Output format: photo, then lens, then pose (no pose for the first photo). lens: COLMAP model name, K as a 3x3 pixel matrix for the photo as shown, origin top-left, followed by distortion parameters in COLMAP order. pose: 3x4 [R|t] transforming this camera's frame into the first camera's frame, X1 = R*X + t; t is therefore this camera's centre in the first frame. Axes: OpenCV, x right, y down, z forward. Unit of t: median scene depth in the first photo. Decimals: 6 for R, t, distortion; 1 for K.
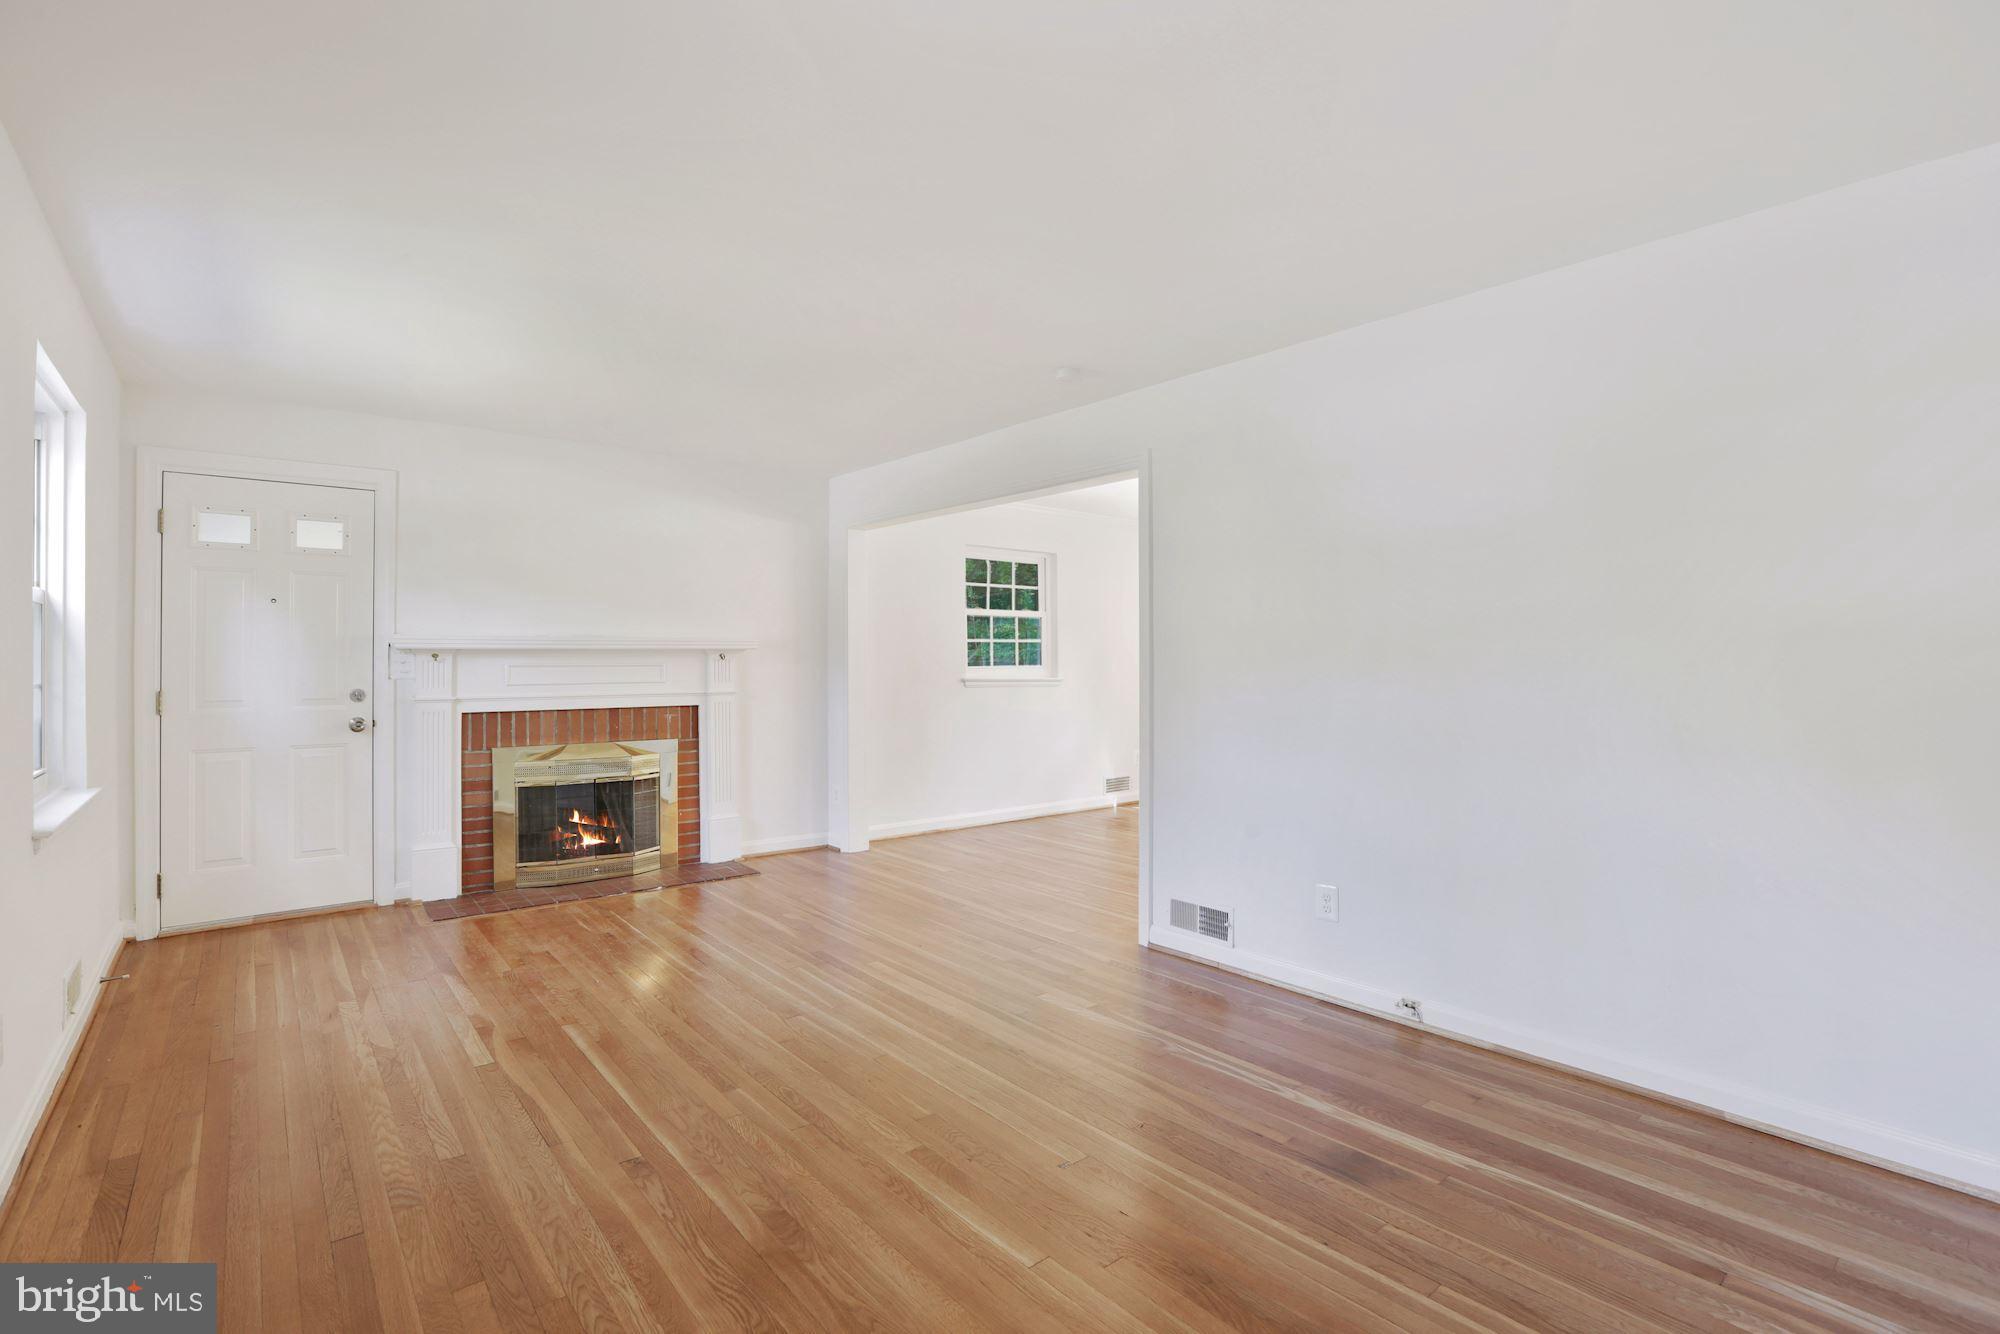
lens RADIAL K [[934.4, 0, 991.0], [0, 934.4, 672.4], [0, 0, 1]] dist [-0.054902, 0.023817]
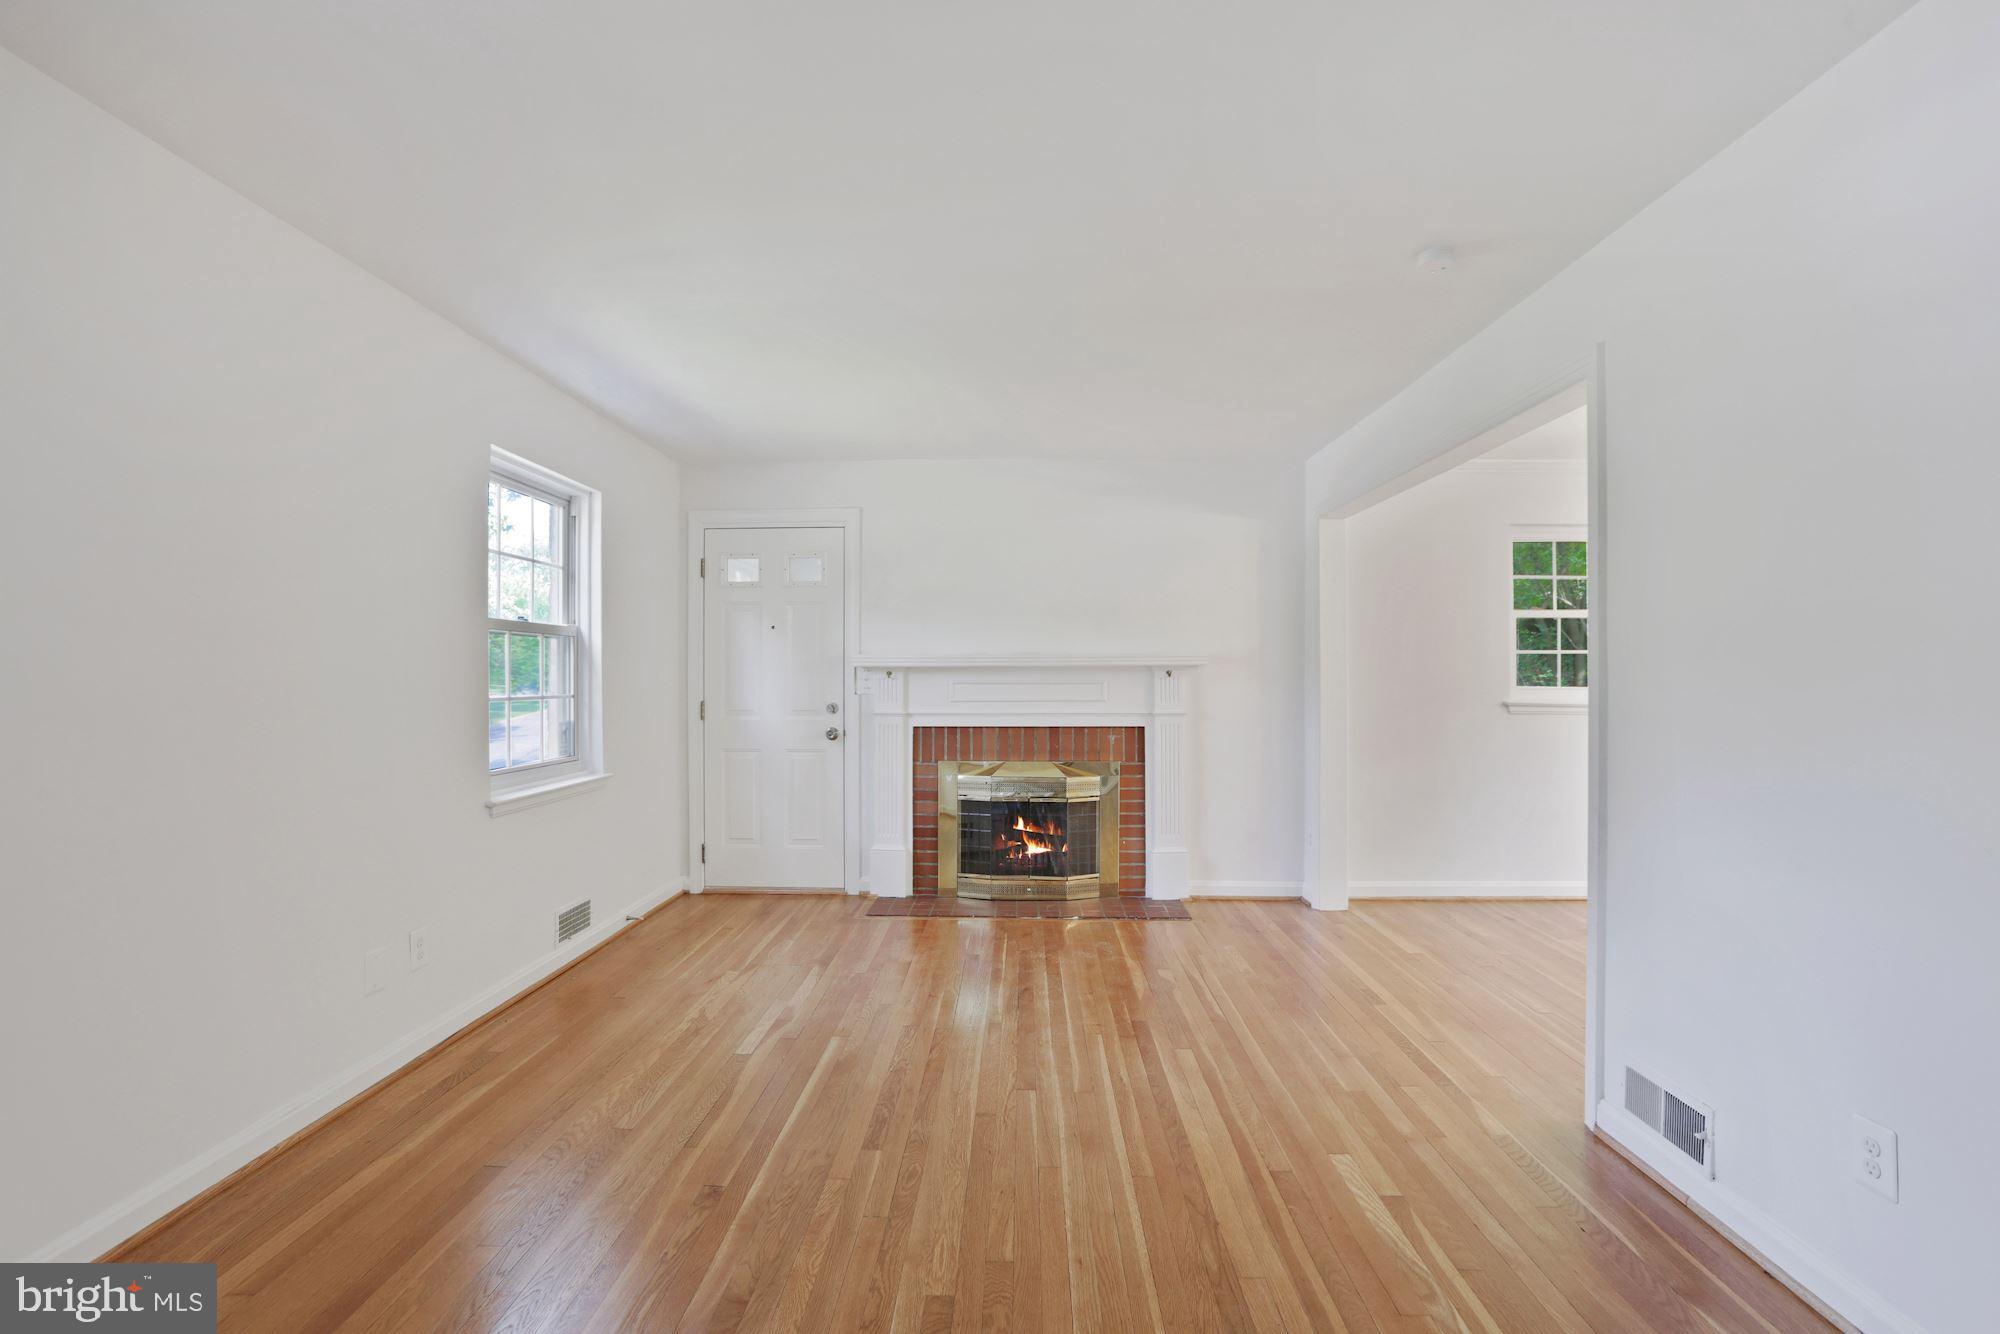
lens RADIAL K [[973.0, 0, 985.3], [0, 973.0, 691.8], [0, 0, 1]] dist [-0.097654, 0.073294]
pose [[0.748298, 0.010725, -0.663276, 0.247924], [-0.009166, 0.999941, 0.005828, -0.003922], [0.663300, 0.001719, 0.748352, 0.215057]]
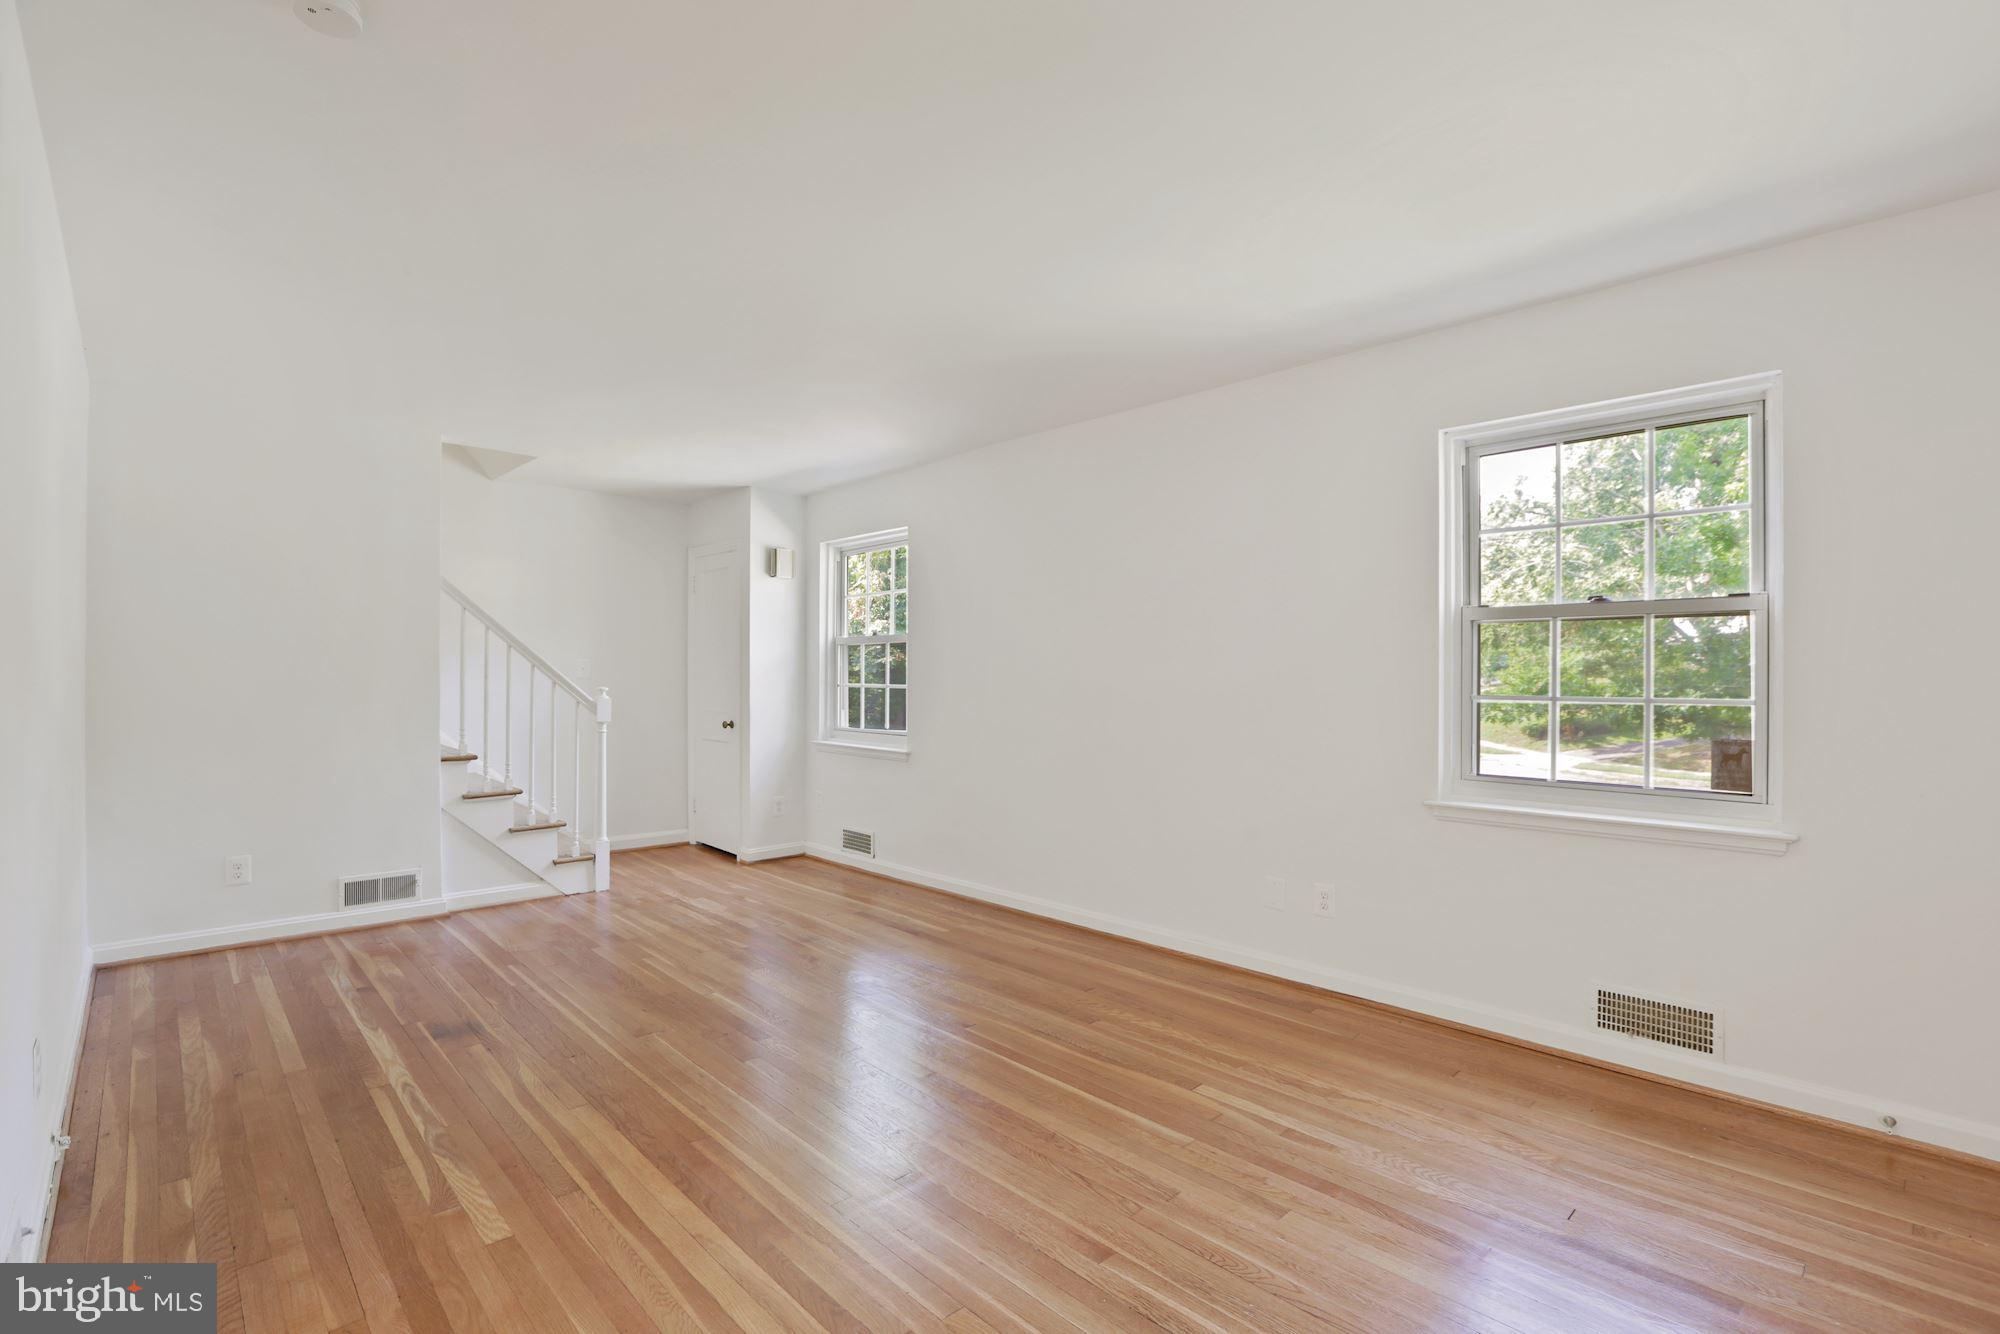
lens RADIAL K [[909.4, 0, 992.6], [0, 909.4, 672.8], [0, 0, 1]] dist [-0.059074, 0.021868]
pose [[-0.997816, -0.001194, -0.066046, -0.167414], [-0.002012, 0.999922, 0.012312, -0.015052], [0.066026, 0.012418, -0.997741, 1.194243]]
